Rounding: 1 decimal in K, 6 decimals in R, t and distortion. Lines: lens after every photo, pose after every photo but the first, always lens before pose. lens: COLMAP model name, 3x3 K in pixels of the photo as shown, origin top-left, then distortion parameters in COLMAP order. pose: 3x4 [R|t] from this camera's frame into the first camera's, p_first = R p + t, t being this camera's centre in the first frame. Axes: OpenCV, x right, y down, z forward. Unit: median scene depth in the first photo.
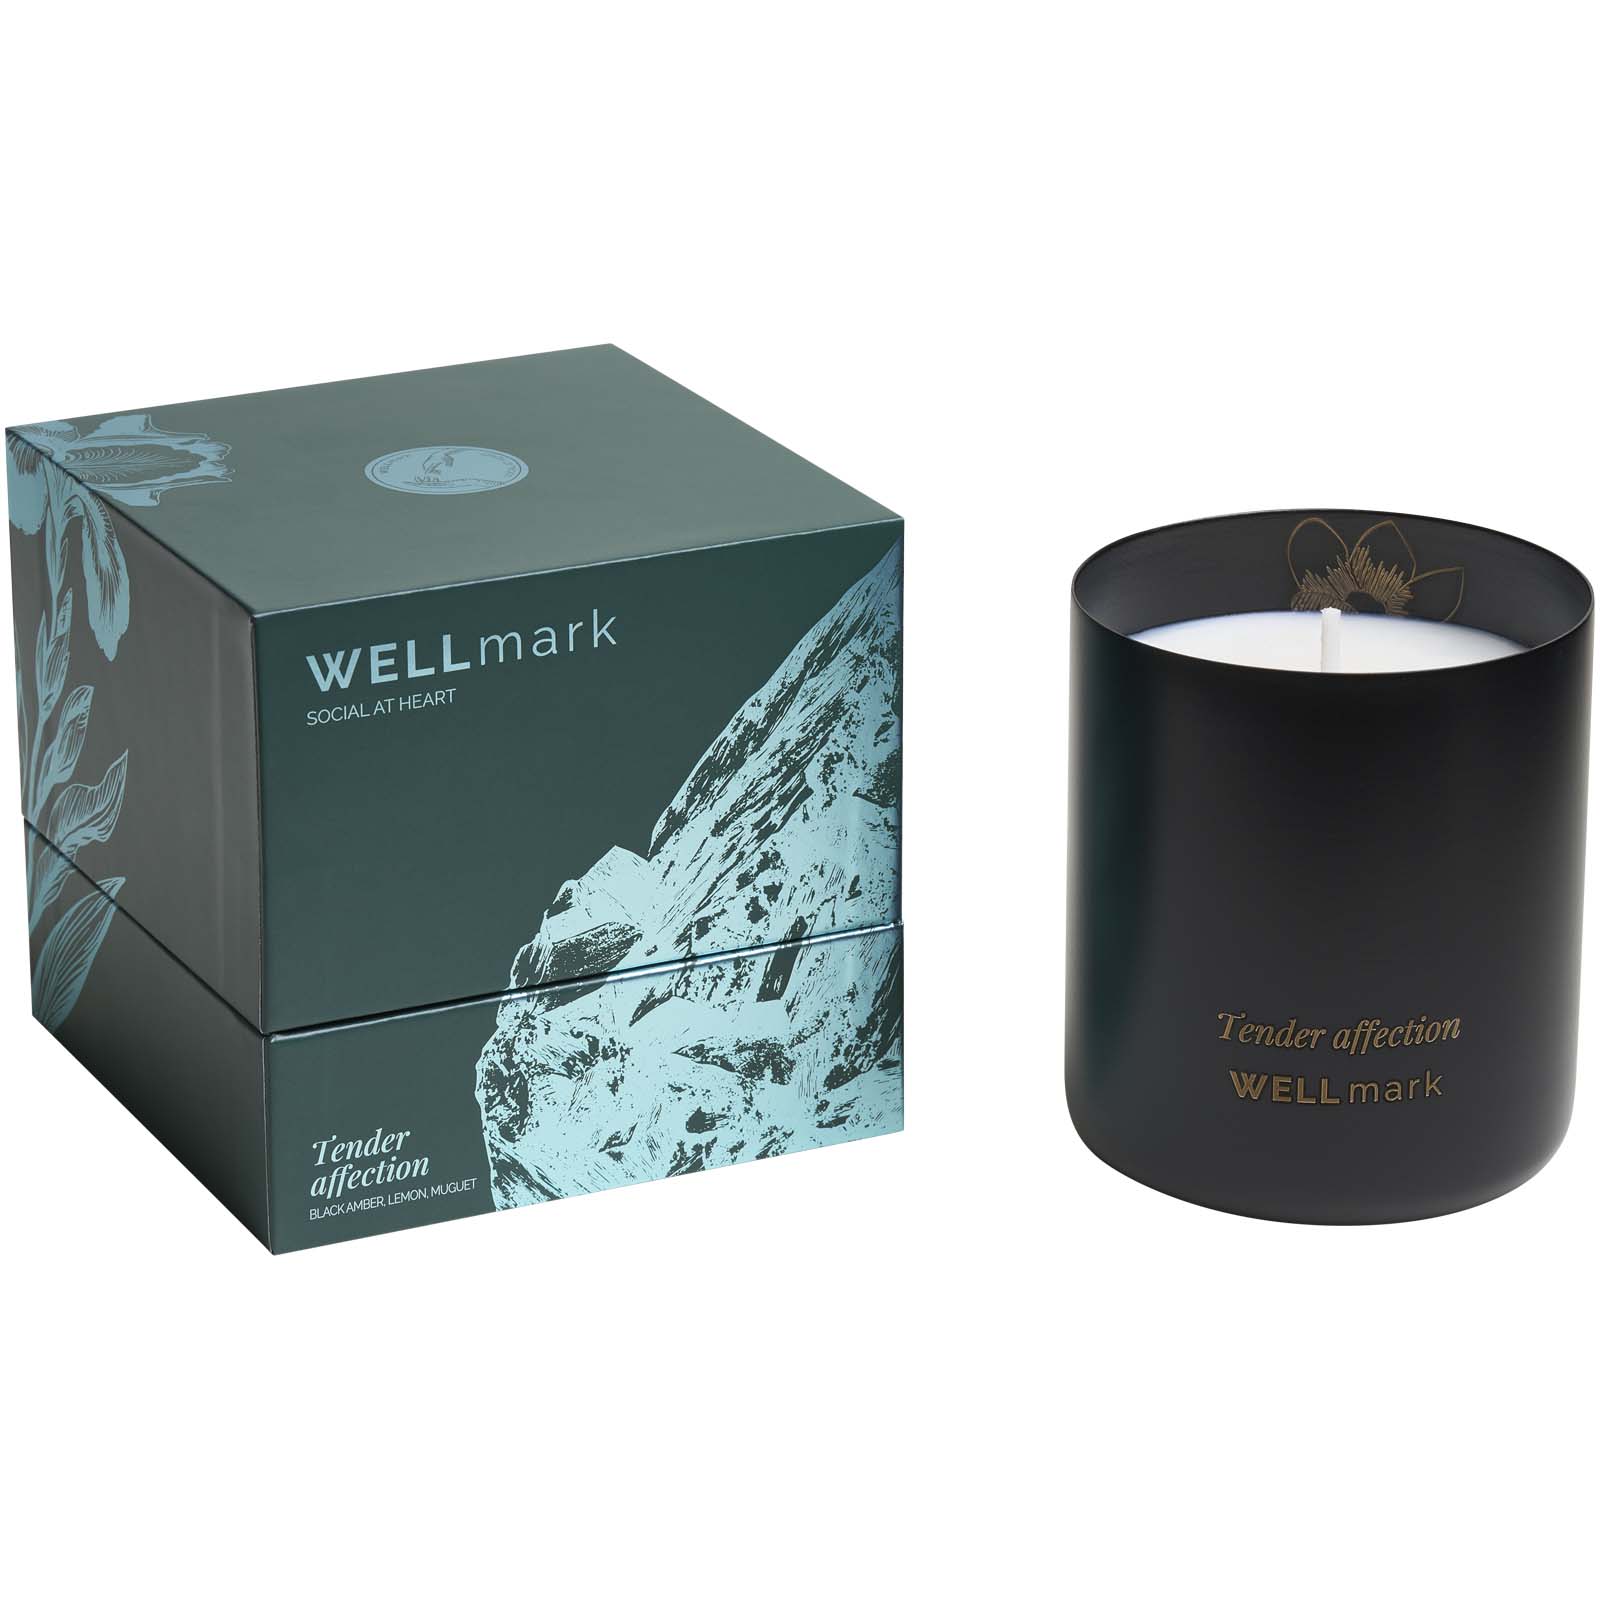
lens RADIAL K [[5915.9, 0, 841.8], [0, 5915.9, 772.5], [0, 0, 1]] dist [0.608739, 0.000000]
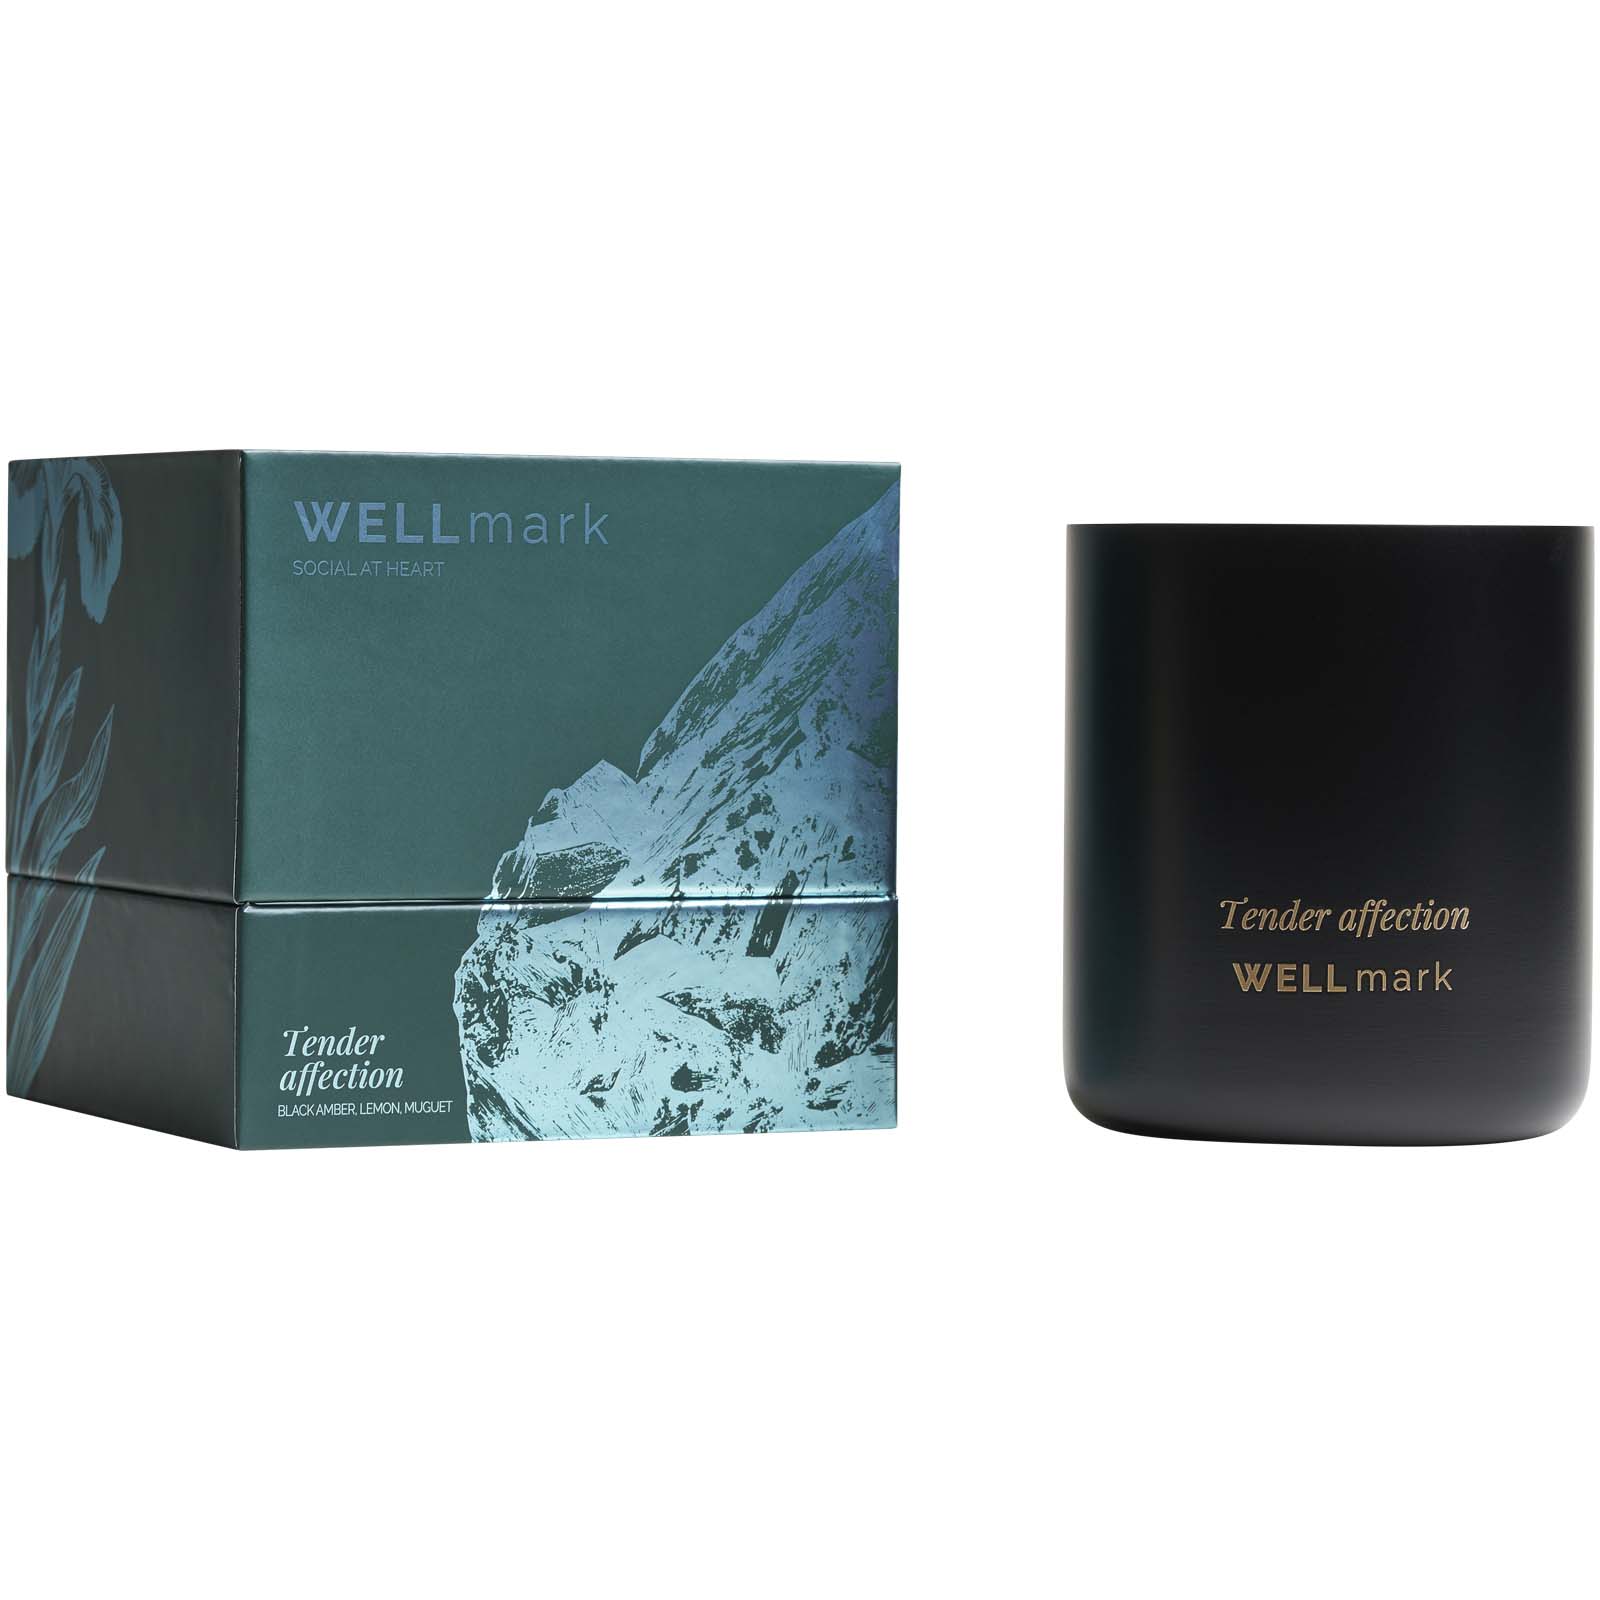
lens RADIAL K [[5915.9, 0, 798.3], [0, 5915.9, 807.7], [0, 0, 1]] dist [0.608739, 0.000000]
pose [[0.999811, 0.005974, -0.018515, 0.012226], [-0.011687, 0.945267, -0.326089, 0.337390], [0.015554, 0.326243, 0.945158, 0.075814]]
